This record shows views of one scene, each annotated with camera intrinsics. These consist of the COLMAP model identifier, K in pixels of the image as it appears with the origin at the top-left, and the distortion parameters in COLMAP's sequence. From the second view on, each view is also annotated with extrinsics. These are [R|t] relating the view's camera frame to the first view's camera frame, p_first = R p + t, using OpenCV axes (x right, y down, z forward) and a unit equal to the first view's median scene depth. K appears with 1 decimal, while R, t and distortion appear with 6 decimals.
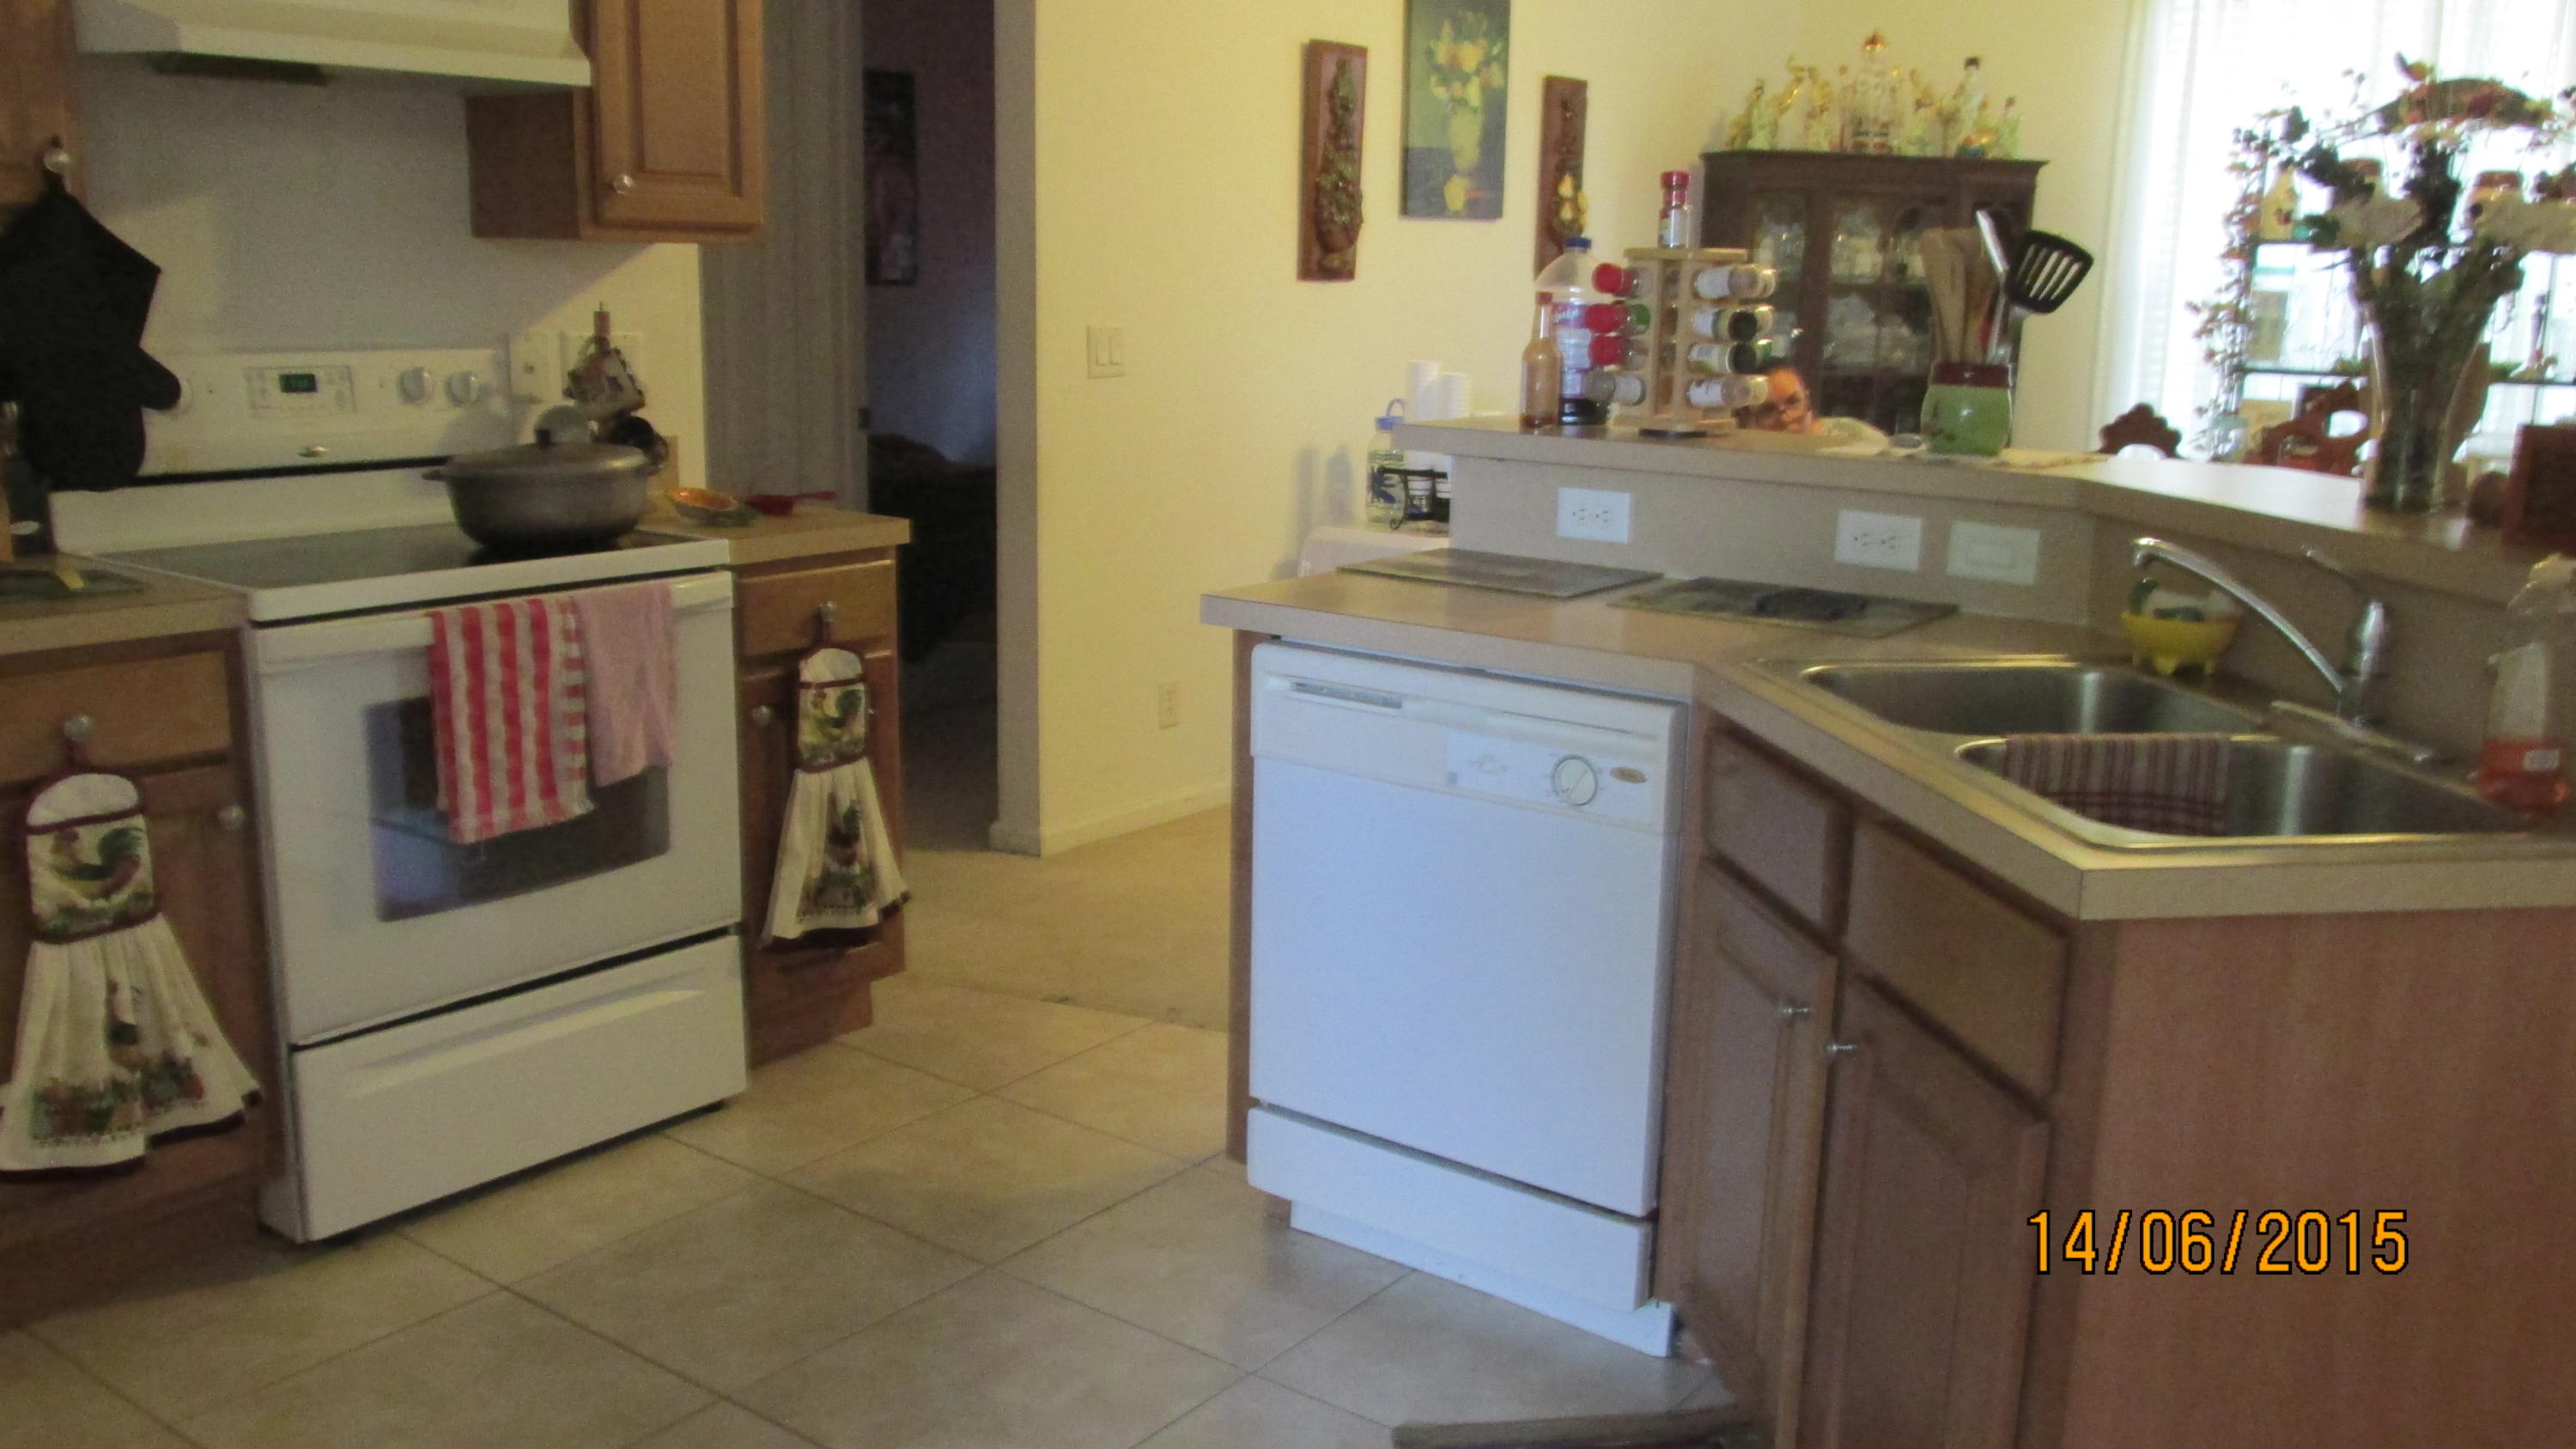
lens RADIAL K [[2156.3, 0, 1296.6], [0, 2156.3, 727.2], [0, 0, 1]] dist [-0.024476, 0.016992]
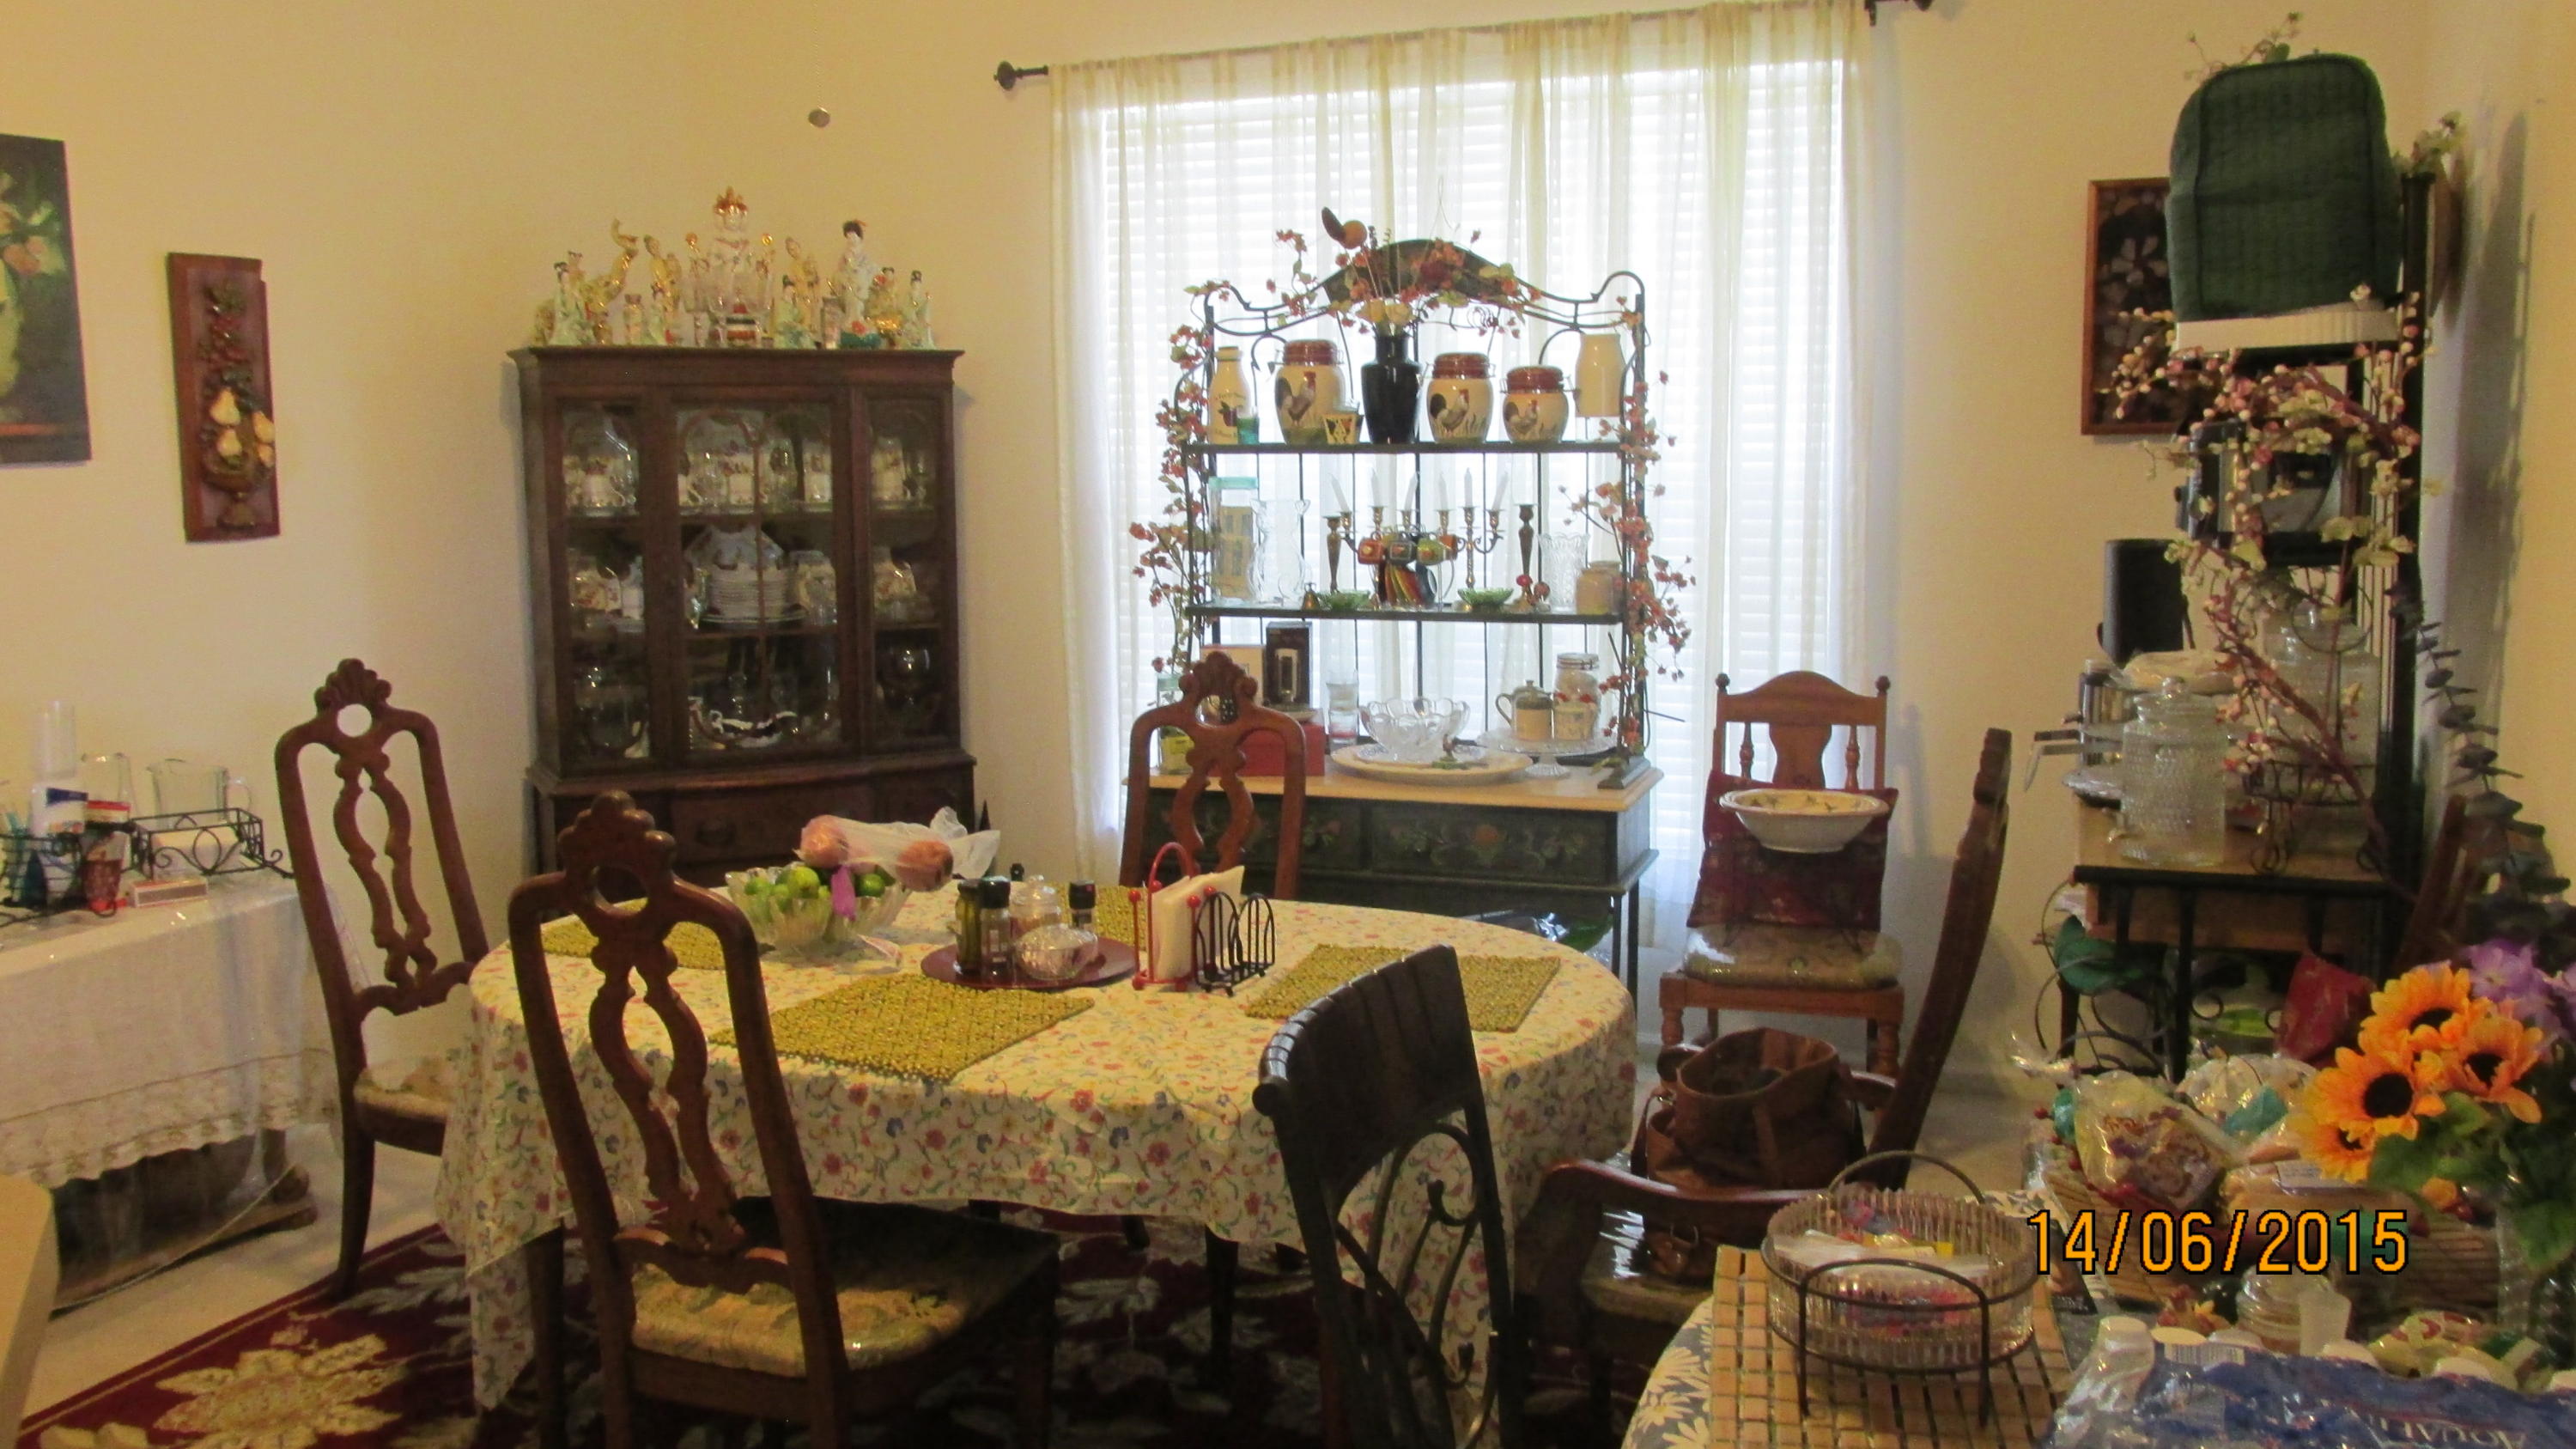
lens RADIAL K [[2156.3, 0, 1296.6], [0, 2156.3, 727.2], [0, 0, 1]] dist [-0.024476, 0.016992]
pose [[0.961194, -0.067904, 0.267385, 0.513574], [0.087012, 0.994383, -0.060263, -0.145602], [-0.261791, 0.081191, 0.961704, 0.472634]]
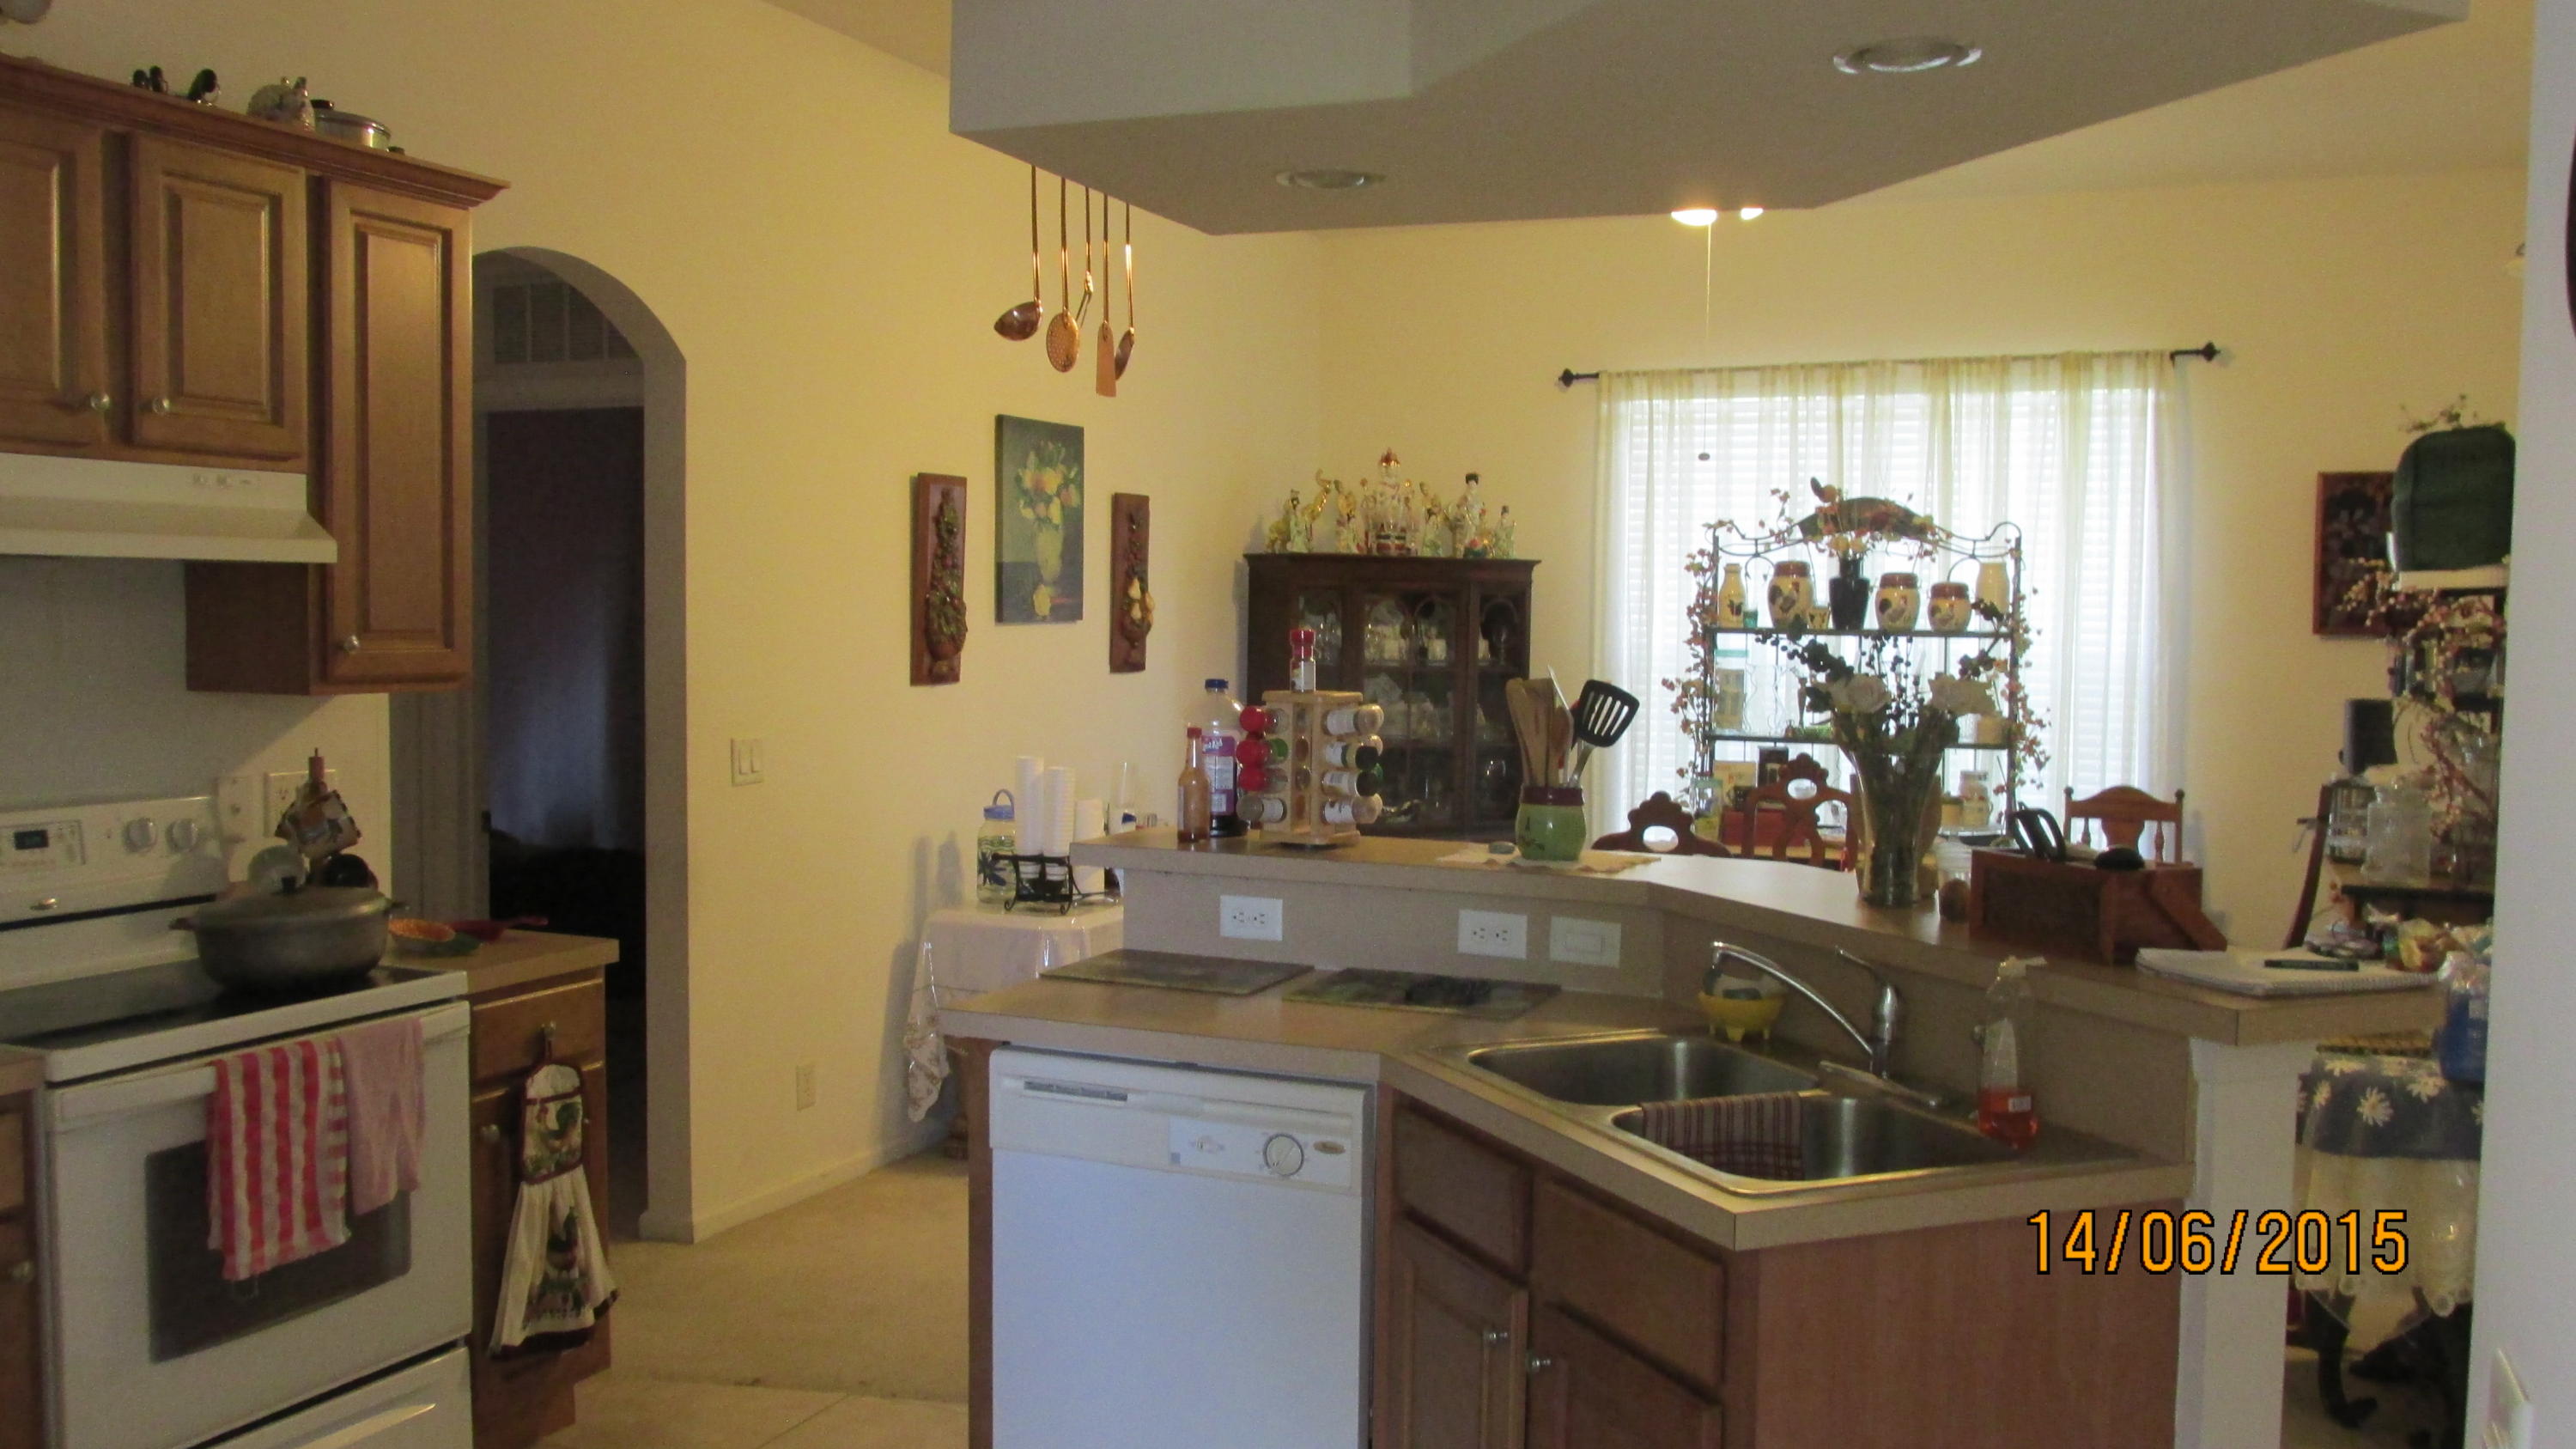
lens RADIAL K [[2156.3, 0, 1296.6], [0, 2156.3, 727.2], [0, 0, 1]] dist [-0.024476, 0.016992]
pose [[0.971510, -0.021000, 0.236065, -0.111725], [0.056515, 0.987860, -0.144705, -0.028718], [-0.230160, 0.153924, 0.960902, -0.152184]]
